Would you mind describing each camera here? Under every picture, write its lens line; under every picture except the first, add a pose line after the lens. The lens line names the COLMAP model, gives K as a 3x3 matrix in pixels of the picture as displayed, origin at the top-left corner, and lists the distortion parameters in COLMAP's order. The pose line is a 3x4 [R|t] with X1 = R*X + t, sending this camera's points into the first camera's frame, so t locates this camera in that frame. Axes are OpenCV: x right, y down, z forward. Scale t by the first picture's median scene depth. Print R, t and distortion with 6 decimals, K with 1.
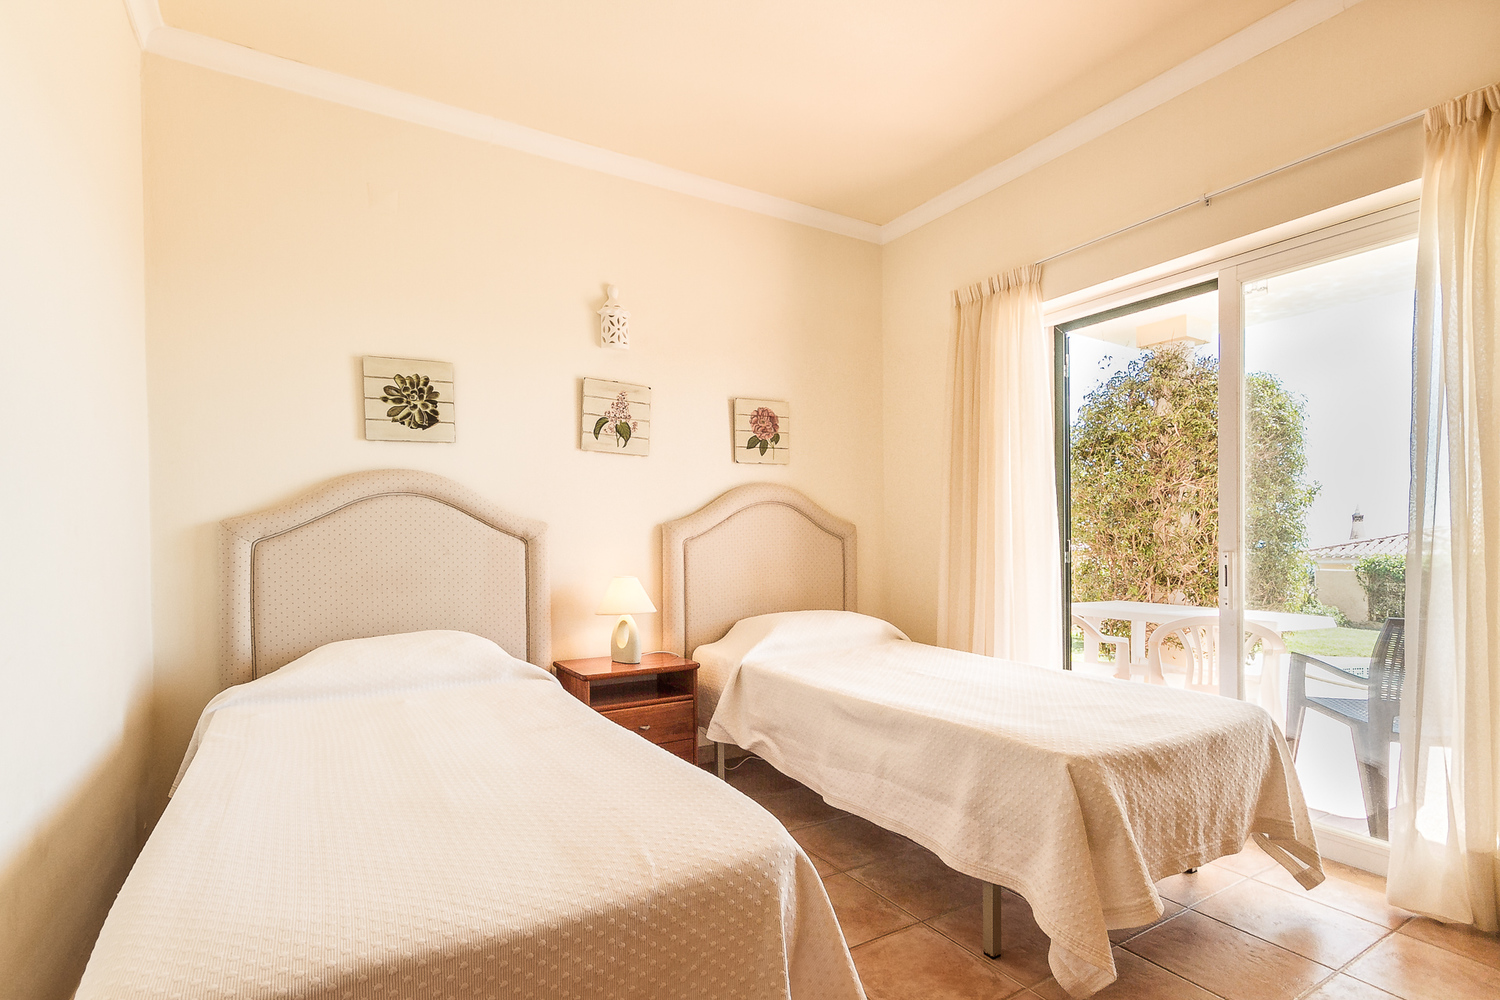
lens RADIAL K [[715.7, 0, 746.6], [0, 715.7, 526.4], [0, 0, 1]] dist [0.002566, 0.000334]
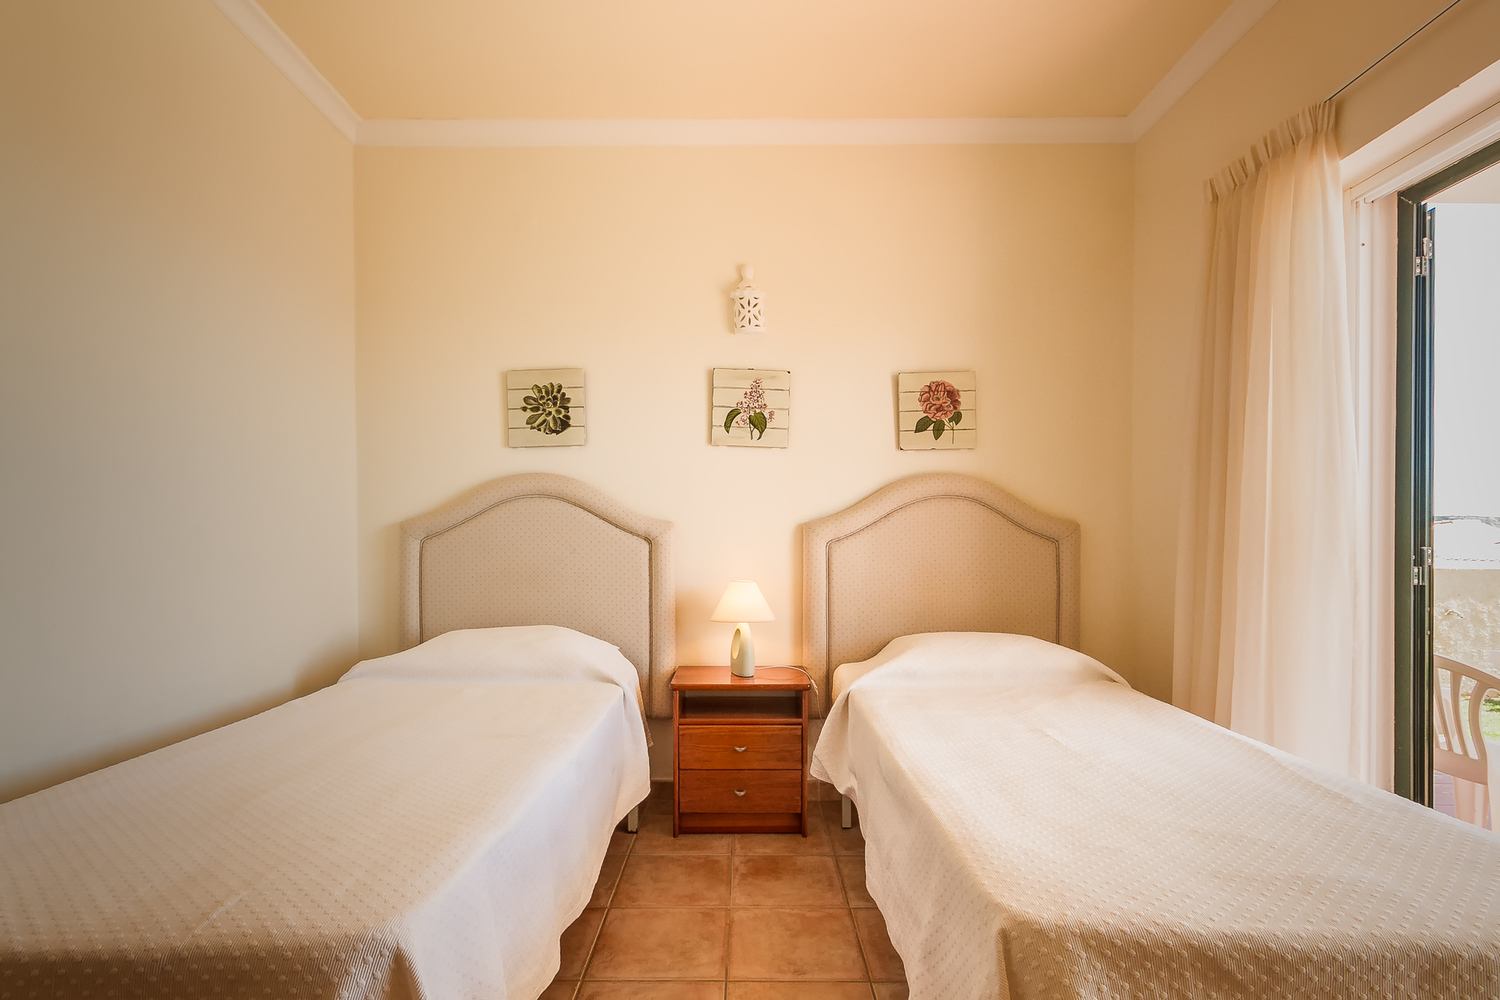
lens RADIAL K [[720.3, 0, 743.7], [0, 720.3, 533.6], [0, 0, 1]] dist [0.003756, 0.000204]
pose [[0.858777, 0.002247, -0.512345, 0.290572], [0.000969, 0.999981, 0.006011, 0.004140], [0.512349, -0.005659, 0.858758, 0.201146]]
